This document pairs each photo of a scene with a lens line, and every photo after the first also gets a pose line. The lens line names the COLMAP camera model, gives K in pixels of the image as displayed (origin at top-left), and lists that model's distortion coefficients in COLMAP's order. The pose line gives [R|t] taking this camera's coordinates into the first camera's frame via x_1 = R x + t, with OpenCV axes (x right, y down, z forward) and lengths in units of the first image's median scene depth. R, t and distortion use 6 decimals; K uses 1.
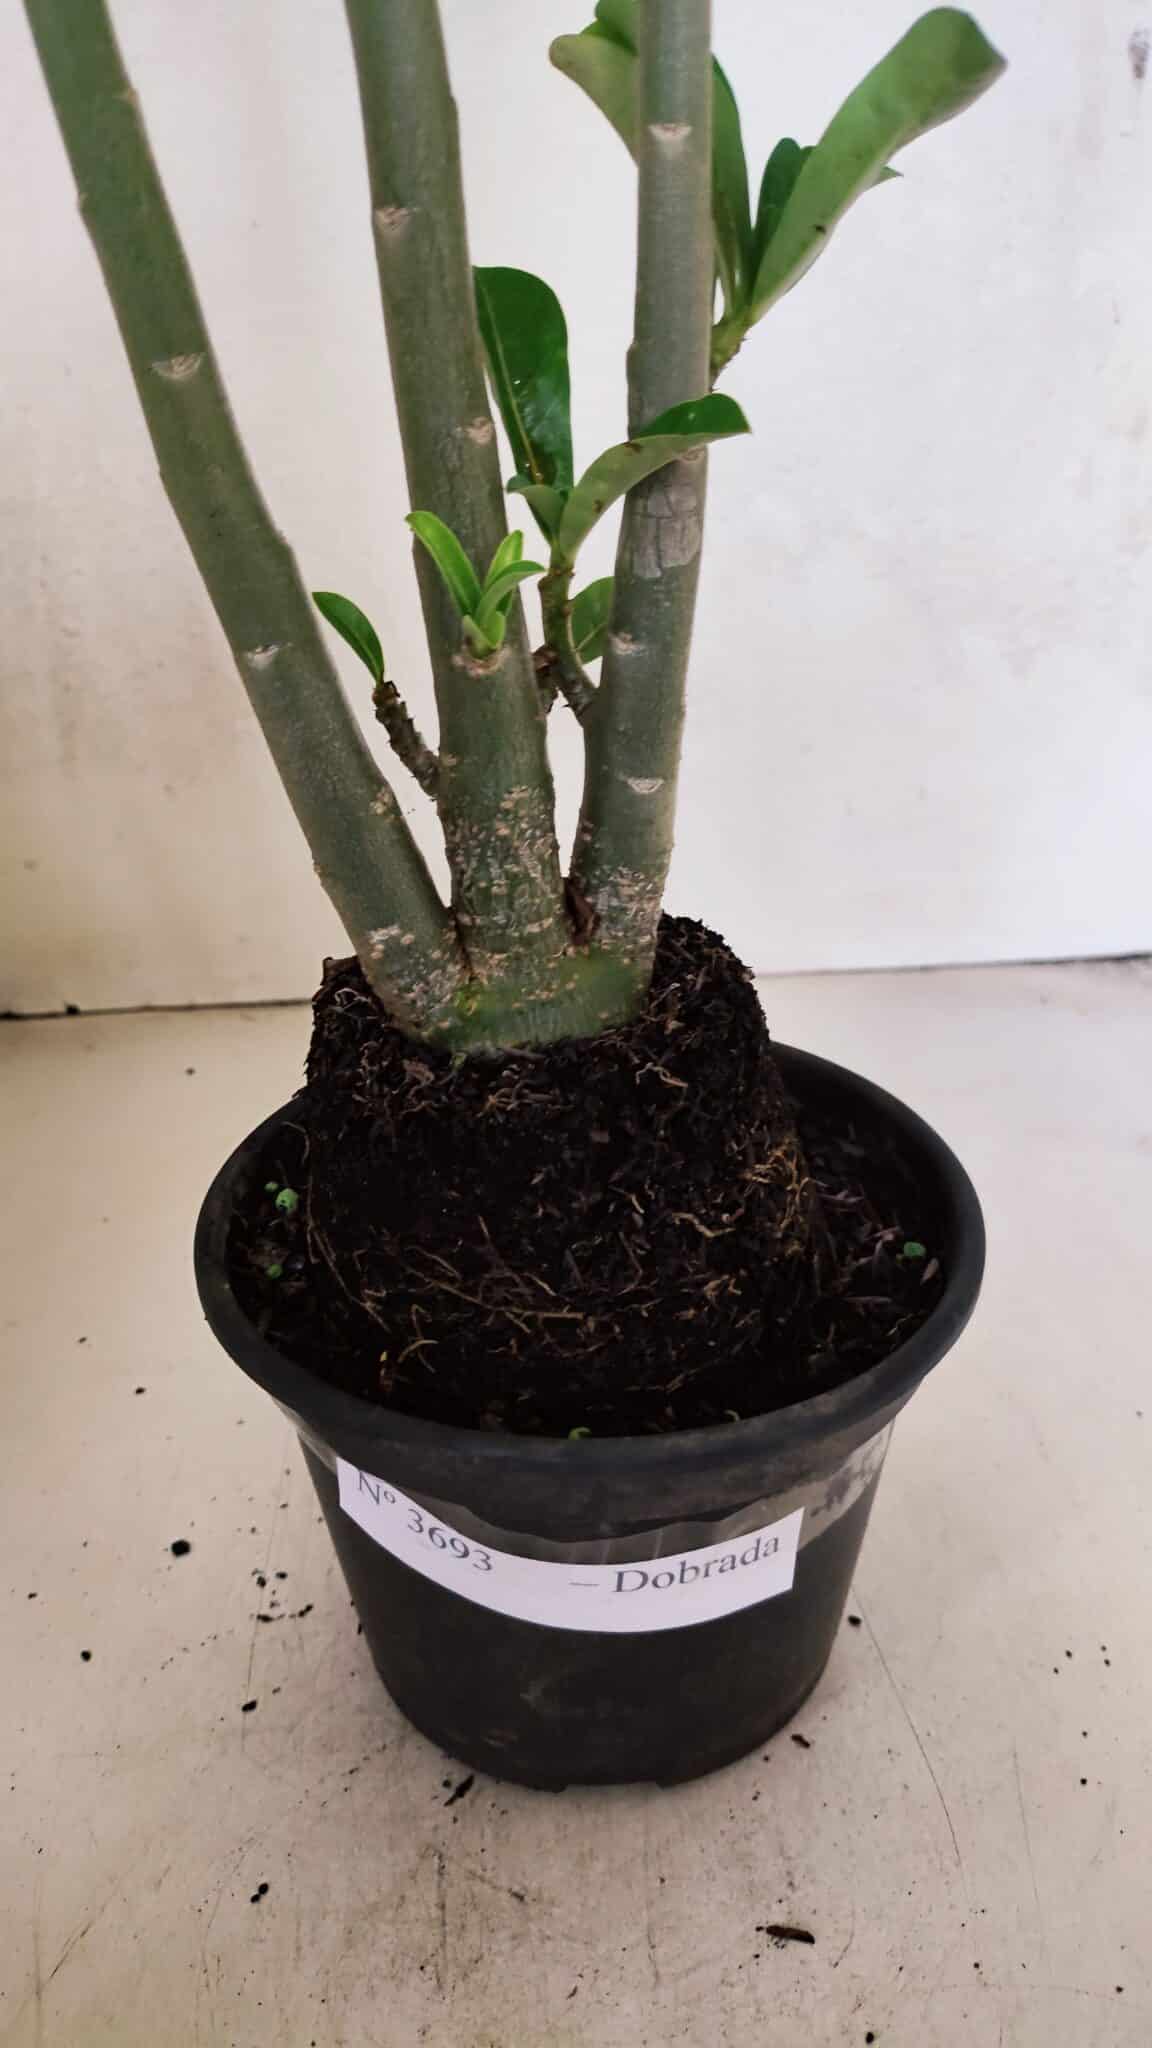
lens RADIAL K [[1473.4, 0, 585.8], [0, 1473.4, 931.4], [0, 0, 1]] dist [0.068009, -0.112187]
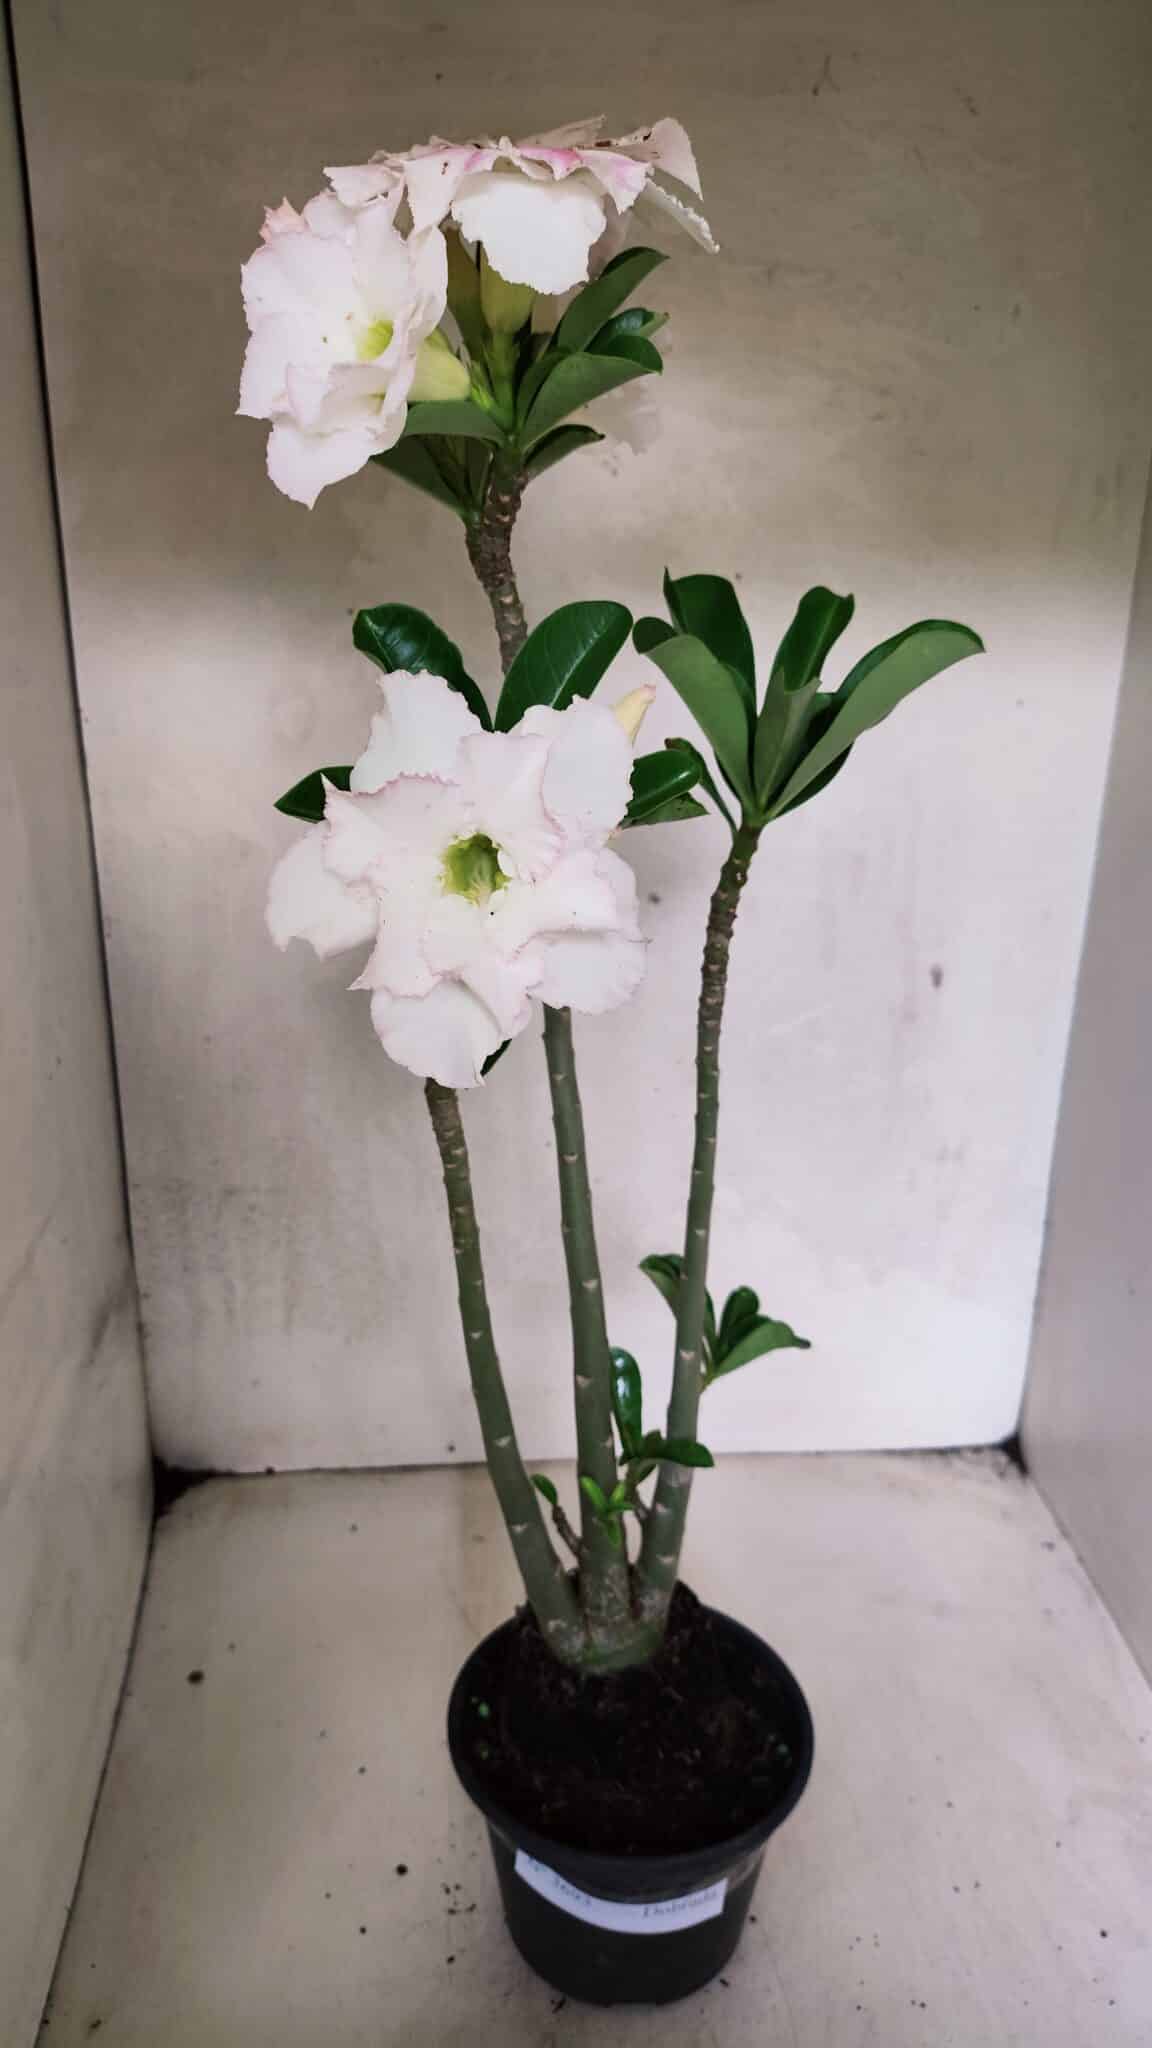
lens RADIAL K [[1427.7, 0, 576.0], [0, 1427.7, 1024.0], [0, 0, 1]] dist [0.070712, -0.103404]
pose [[0.999187, 0.034087, 0.021507, -0.173204], [-0.032446, 0.996839, -0.072519, -0.731997], [-0.023911, 0.071762, 0.997135, -1.261289]]
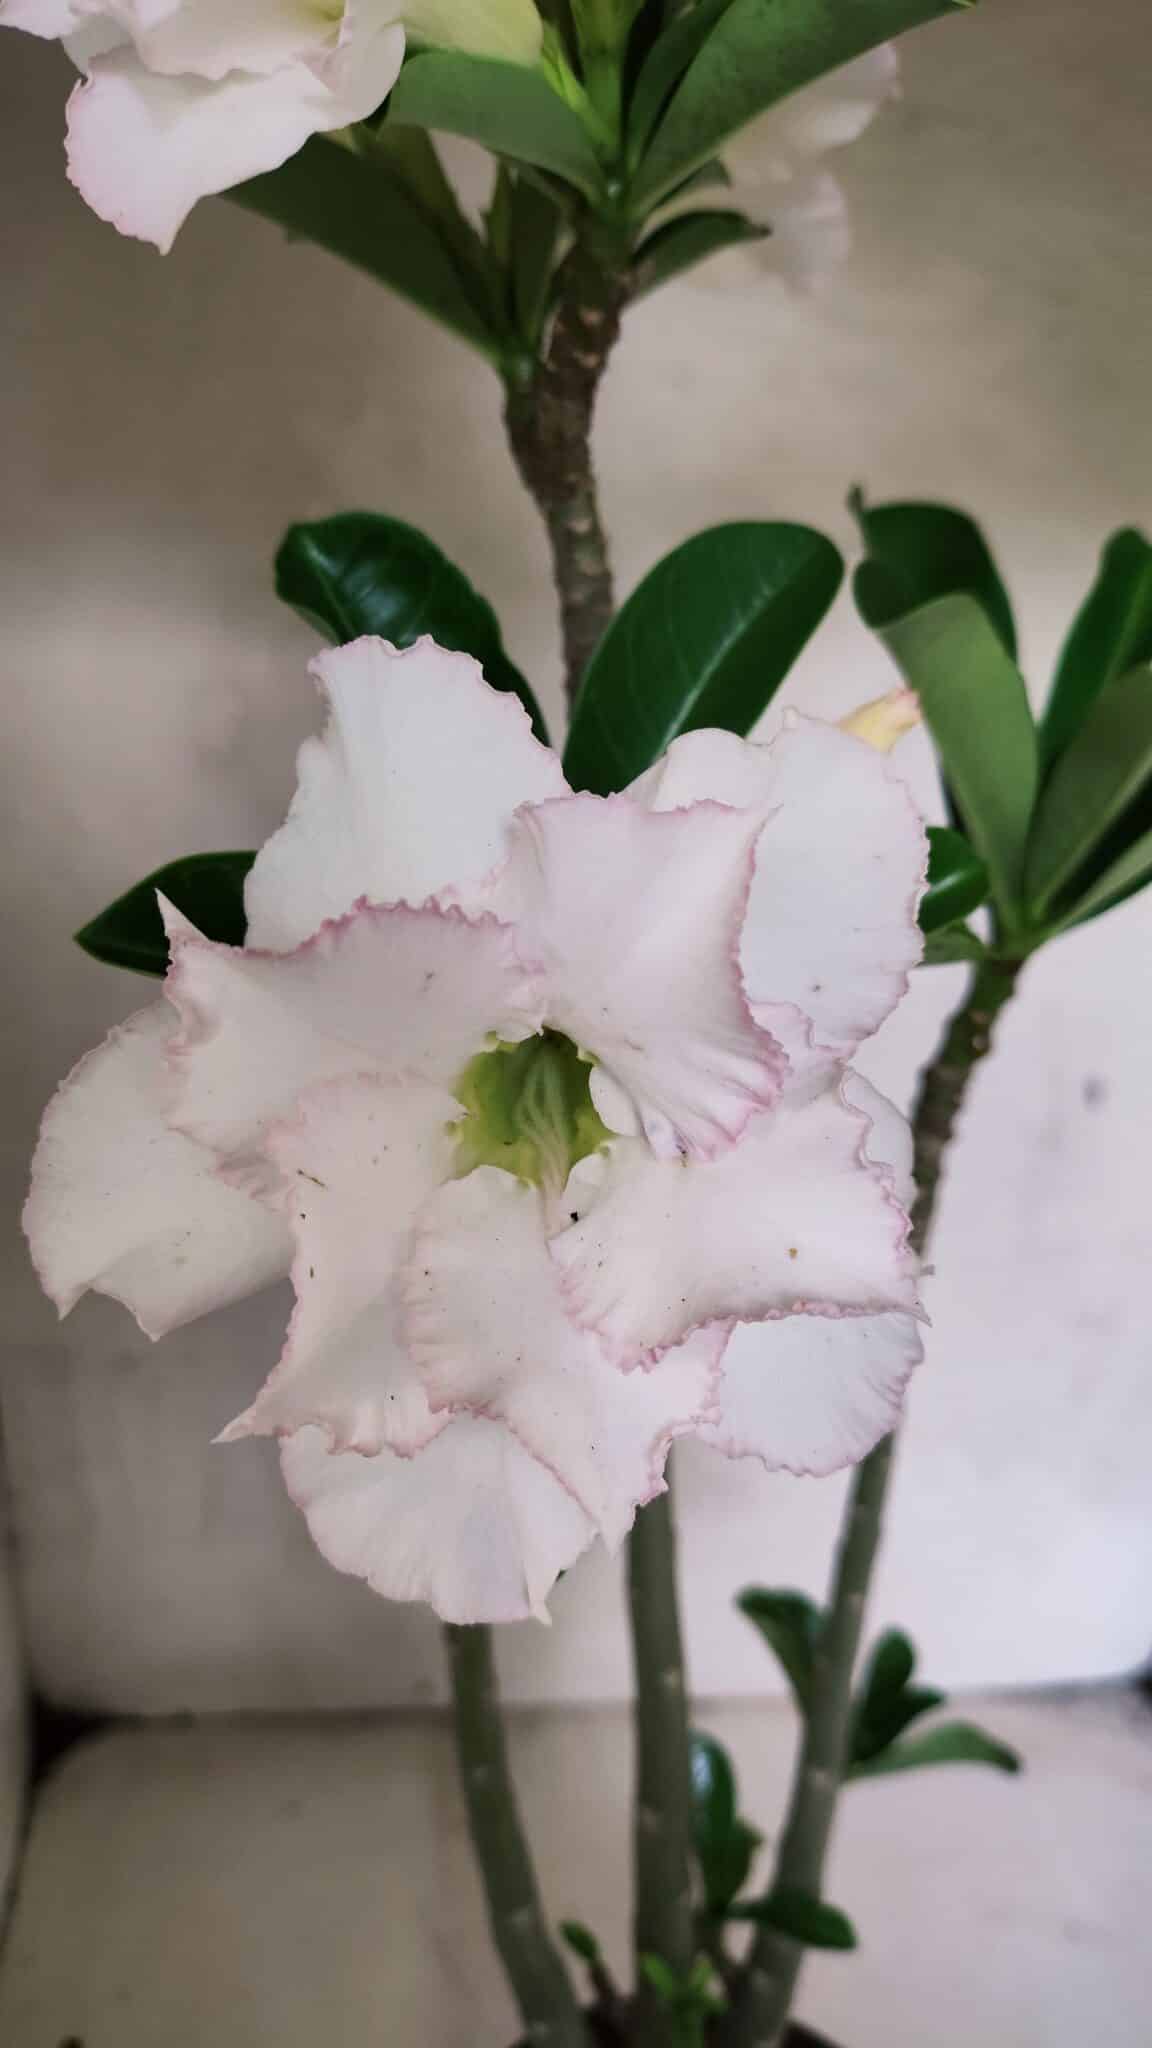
lens RADIAL K [[1522.8, 0, 630.3], [0, 1522.8, 1069.6], [0, 0, 1]] dist [-0.058072, -0.003314]
pose [[0.996392, 0.052279, 0.066857, -0.245501], [-0.047807, 0.996618, -0.066832, -0.942154], [-0.070125, 0.063394, 0.995522, -0.557591]]
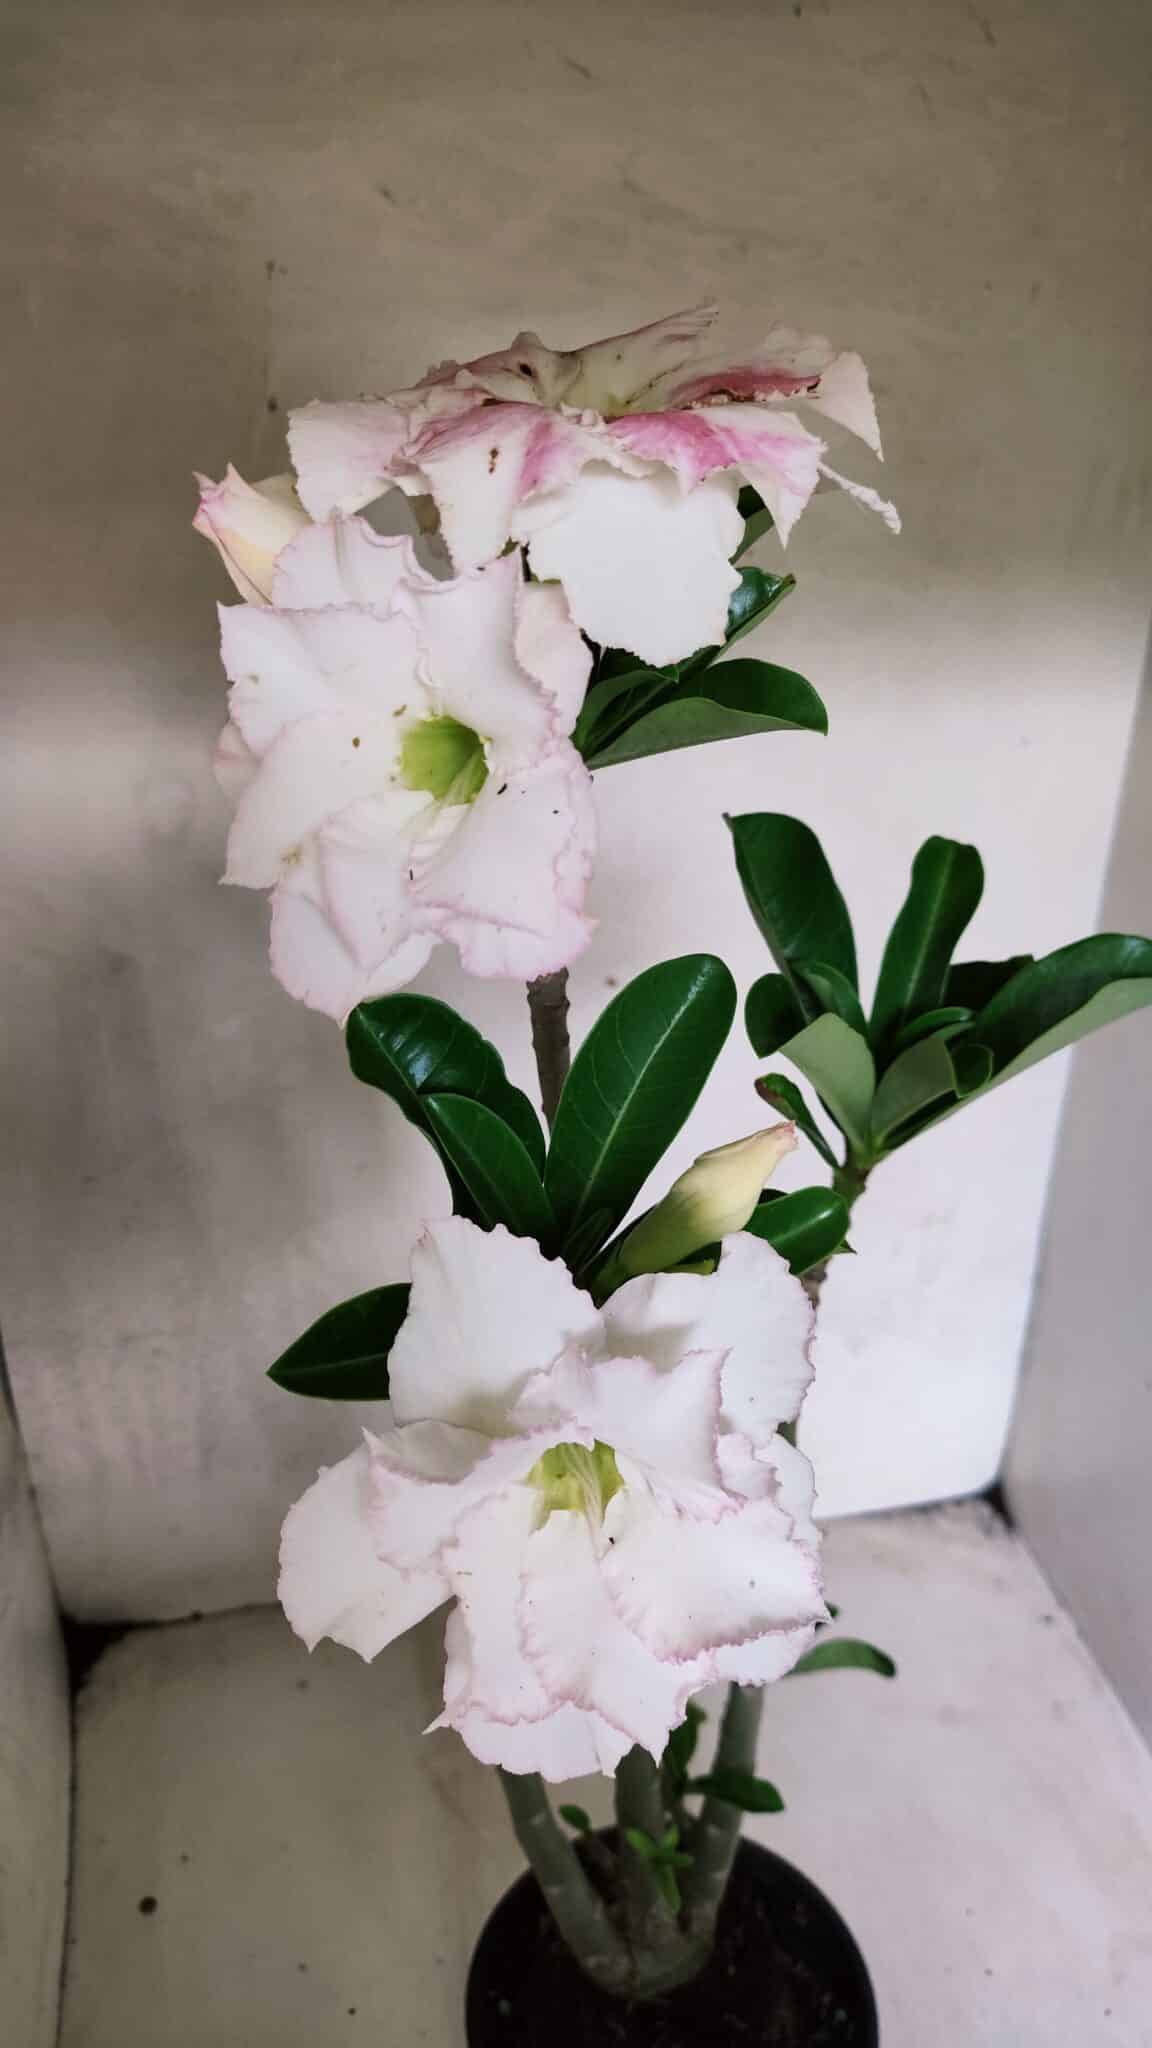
lens RADIAL K [[1451.0, 0, 576.0], [0, 1451.0, 1024.0], [0, 0, 1]] dist [0.060031, -0.105658]
pose [[0.991444, -0.032066, 0.126535, -0.351748], [0.025824, 0.998382, 0.050664, -1.292133], [-0.127955, -0.046963, 0.990667, -0.856462]]
